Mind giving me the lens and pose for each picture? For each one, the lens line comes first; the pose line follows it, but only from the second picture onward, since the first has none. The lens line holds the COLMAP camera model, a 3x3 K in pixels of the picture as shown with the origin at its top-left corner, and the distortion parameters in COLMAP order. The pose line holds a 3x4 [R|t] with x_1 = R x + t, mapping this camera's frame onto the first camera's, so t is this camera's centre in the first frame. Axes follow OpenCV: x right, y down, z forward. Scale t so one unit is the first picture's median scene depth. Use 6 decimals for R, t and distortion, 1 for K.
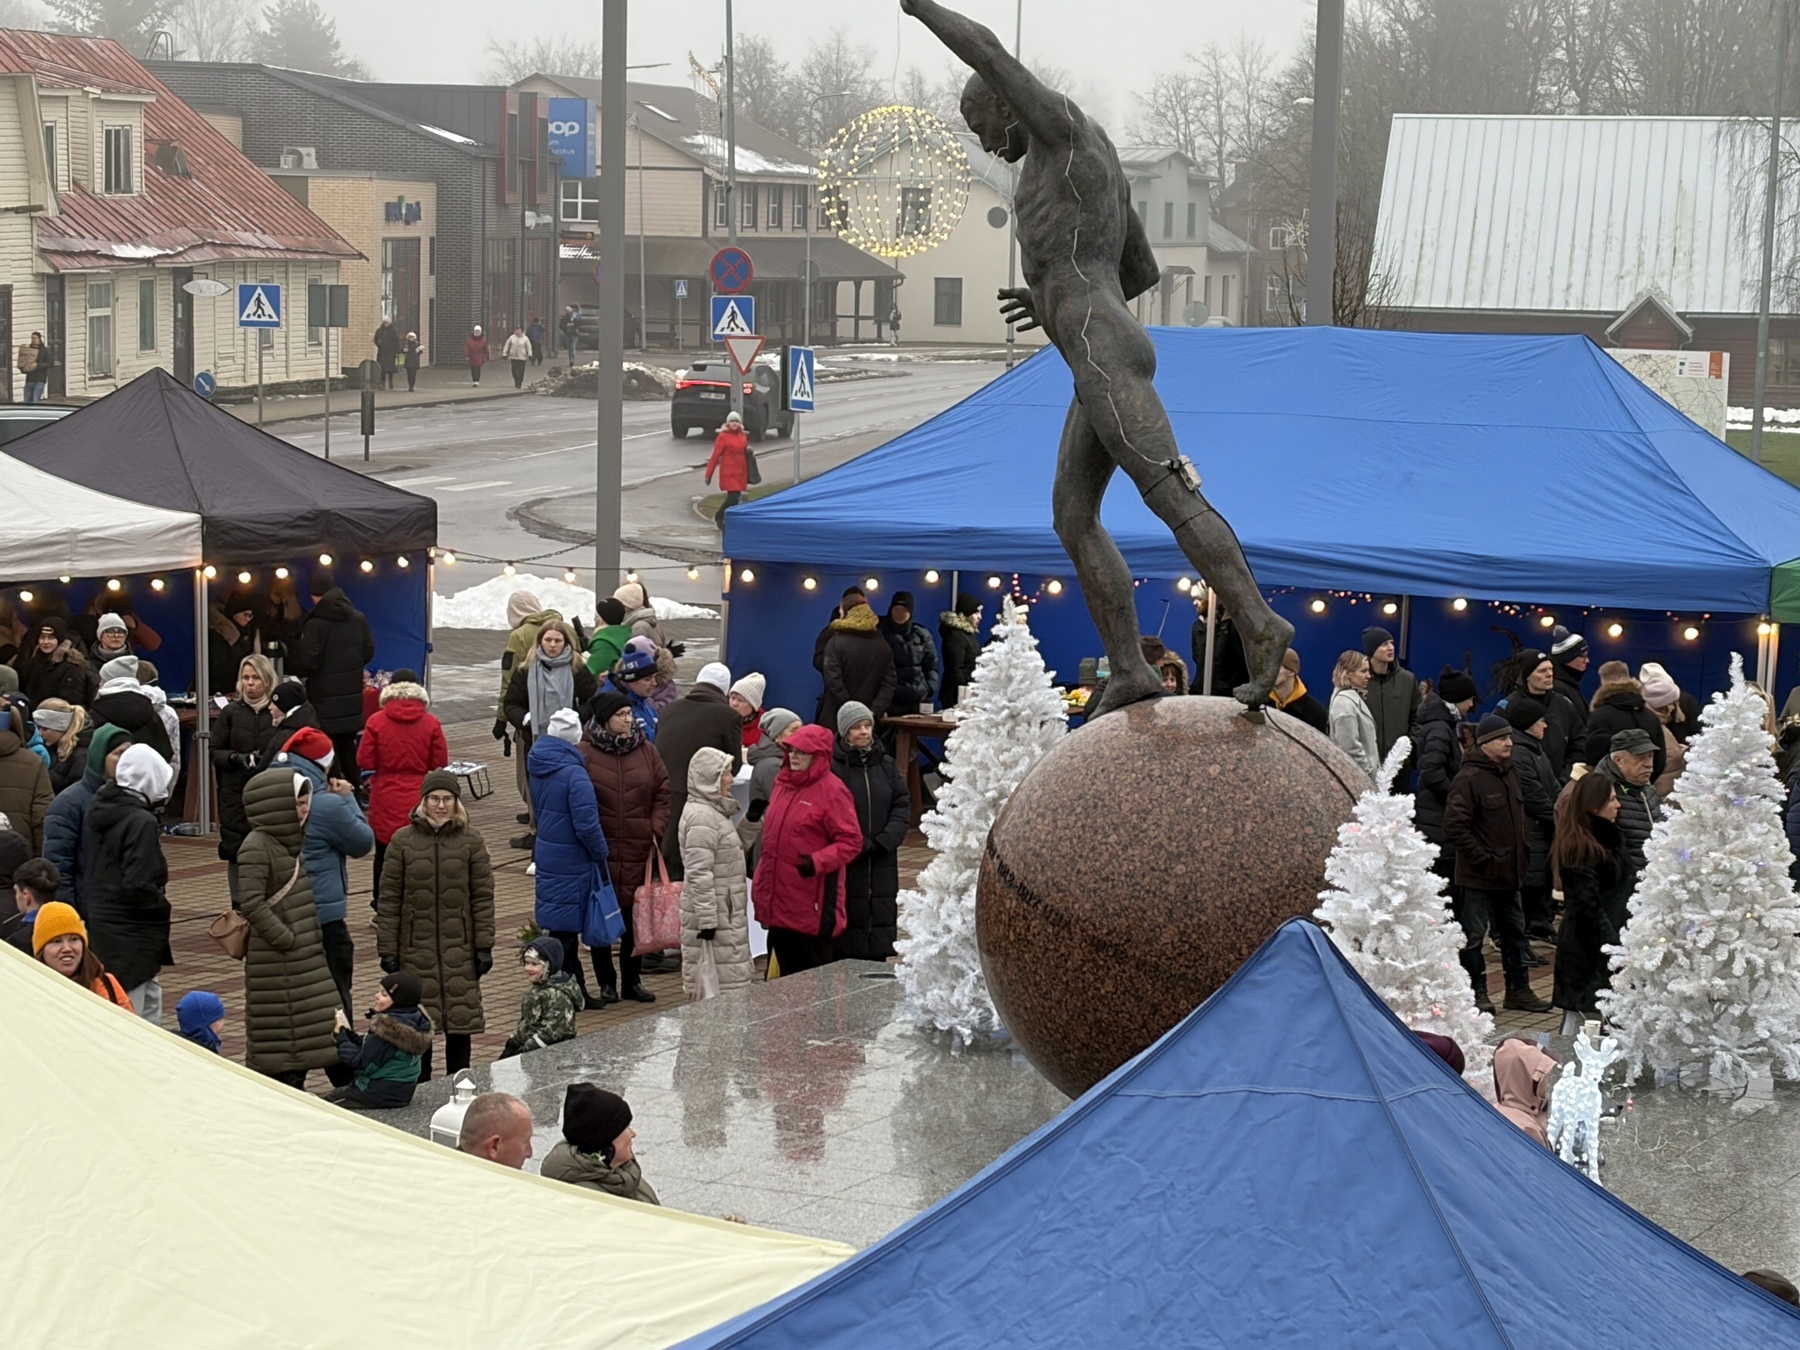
lens RADIAL K [[4529.6, 0, 904.8], [0, 4529.6, 685.6], [0, 0, 1]] dist [0.178802, 0.000000]
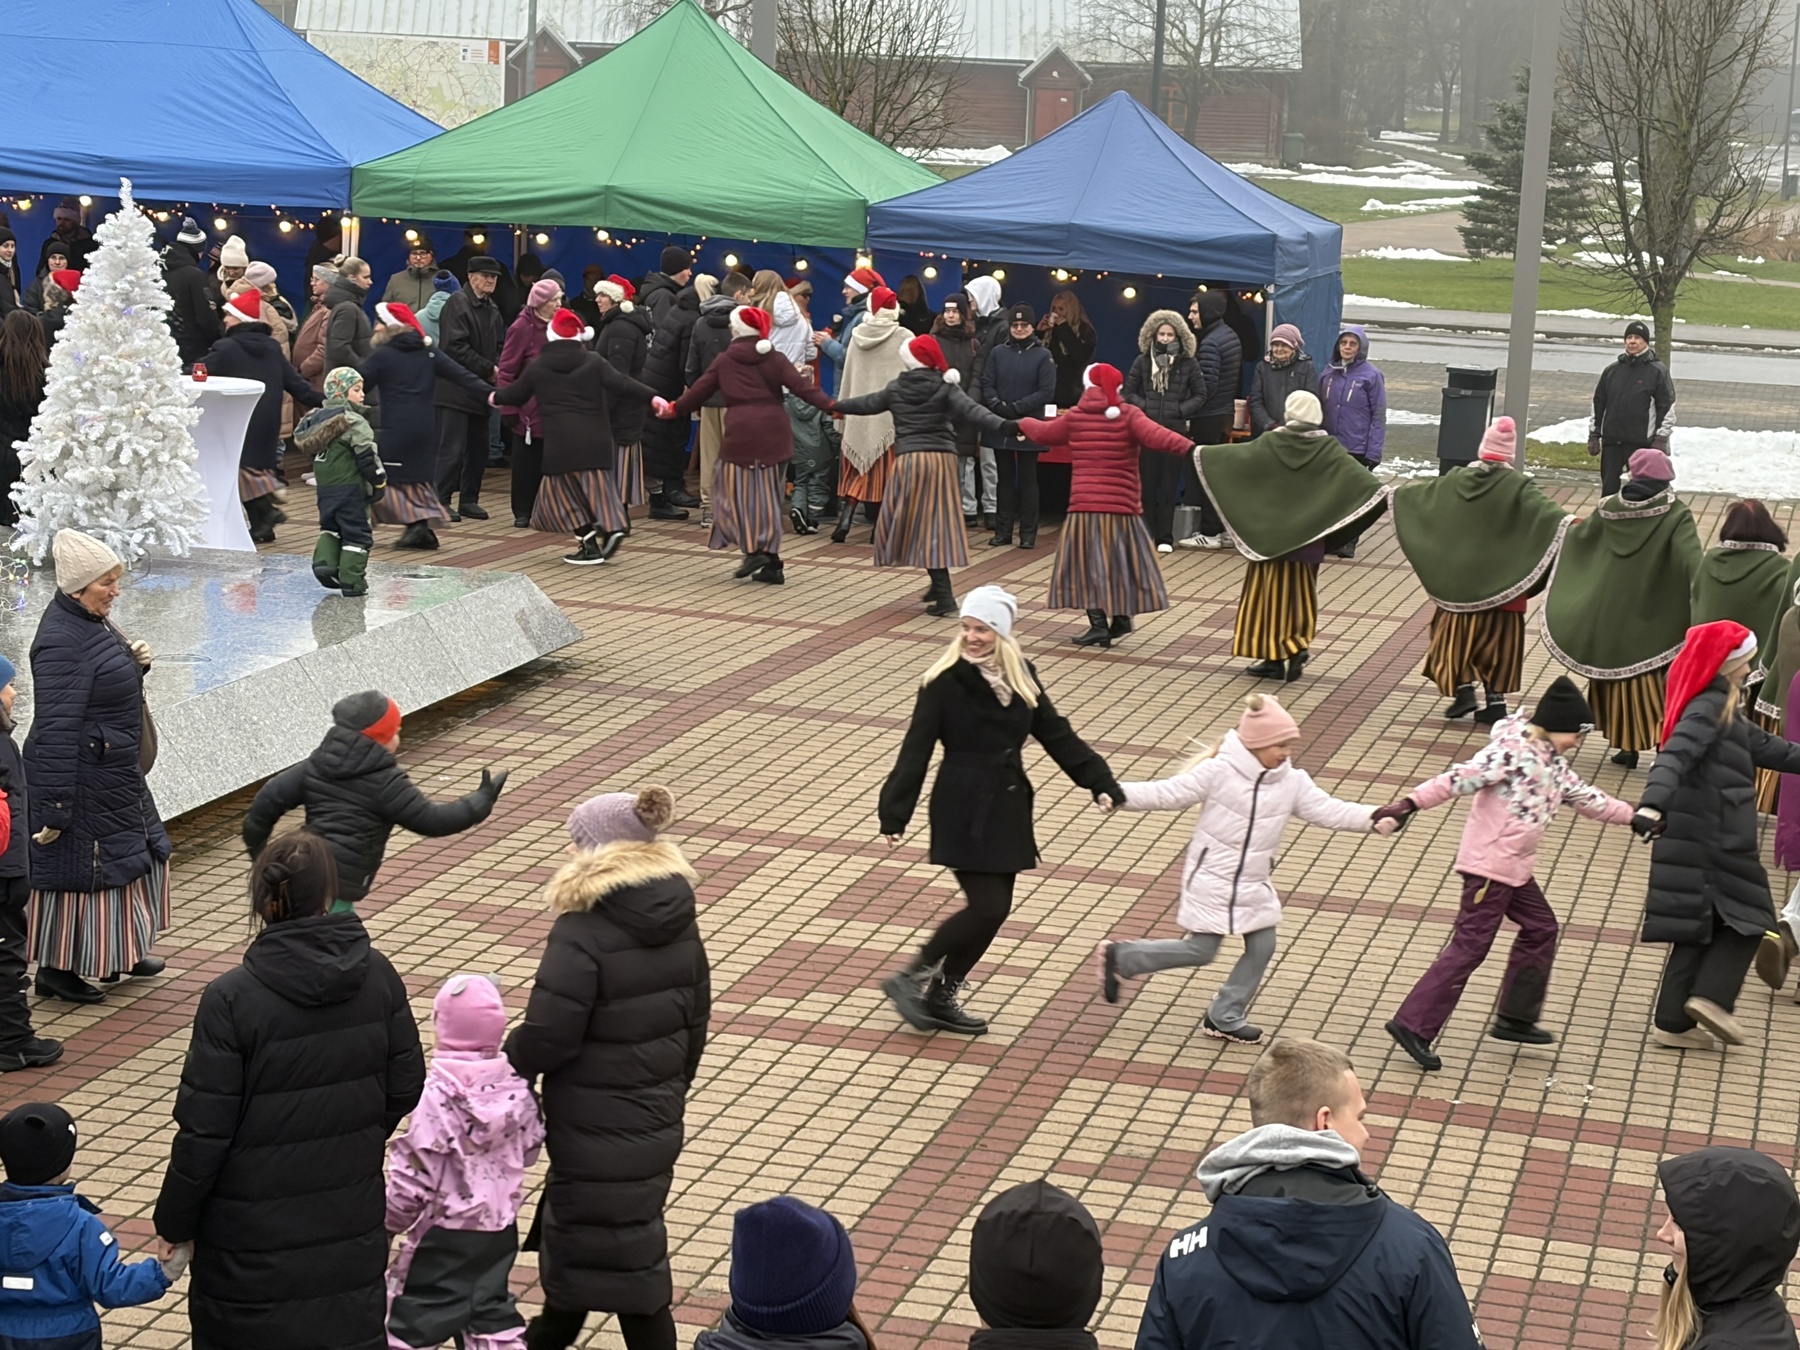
lens RADIAL K [[3973.2, 0, 909.4], [0, 3973.2, 658.8], [0, 0, 1]] dist [0.189727, 0.000000]
pose [[0.974014, -0.018706, 0.225714, 0.146195], [0.004139, 0.997887, 0.064838, 0.047892], [-0.226450, -0.062219, 0.972034, -0.011921]]
